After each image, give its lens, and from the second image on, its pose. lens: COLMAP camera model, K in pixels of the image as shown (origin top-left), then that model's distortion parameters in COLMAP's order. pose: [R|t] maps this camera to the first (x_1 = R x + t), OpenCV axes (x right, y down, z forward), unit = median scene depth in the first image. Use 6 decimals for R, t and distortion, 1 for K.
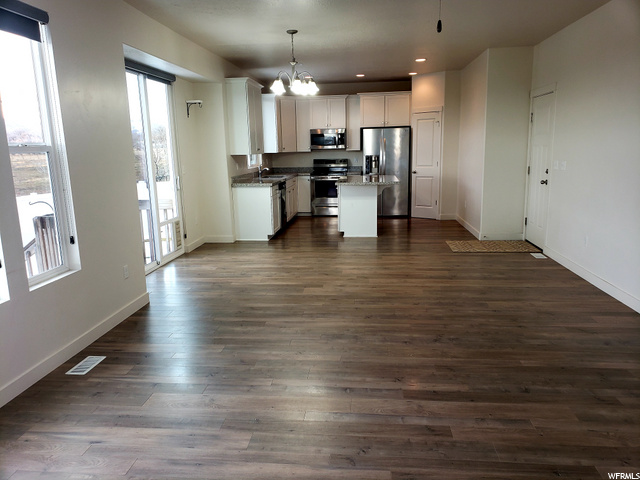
lens RADIAL K [[492.6, 0, 317.8], [0, 492.6, 243.5], [0, 0, 1]] dist [0.043585, -0.014188]
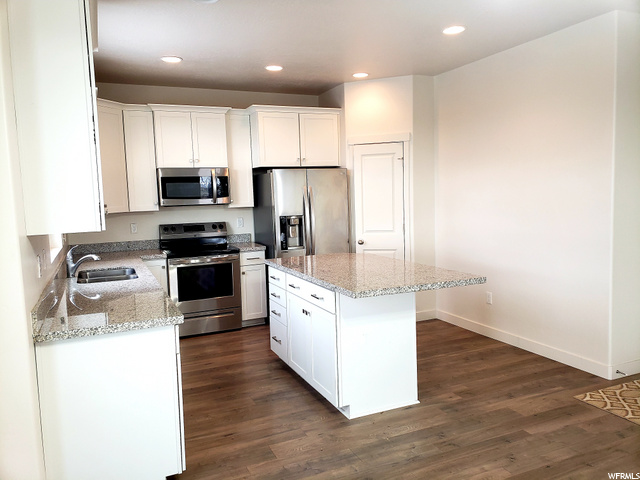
lens RADIAL K [[492.6, 0, 315.4], [0, 492.6, 234.0], [0, 0, 1]] dist [0.043585, -0.014188]
pose [[0.869938, -0.044366, 0.491161, -0.134848], [0.102446, 0.990477, -0.091982, -0.106069], [-0.482402, 0.130336, 0.866199, 0.516953]]
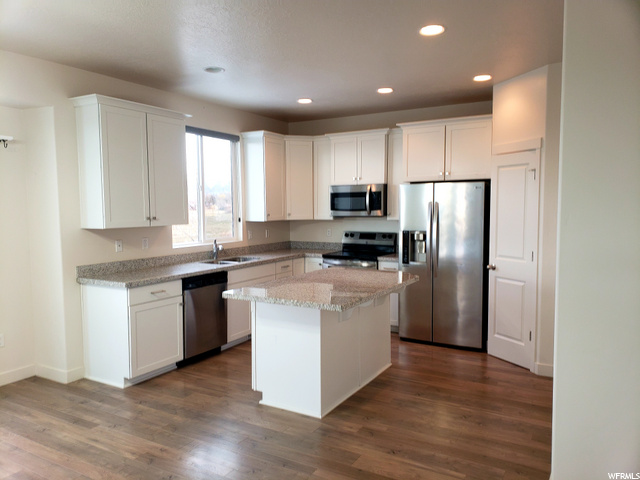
lens RADIAL K [[492.6, 0, 315.9], [0, 492.6, 241.5], [0, 0, 1]] dist [0.043585, -0.014188]
pose [[0.908649, 0.048993, -0.414677, 0.239483], [-0.095373, 0.991193, -0.091876, -0.106215], [0.406524, 0.123032, 0.905319, 0.457901]]
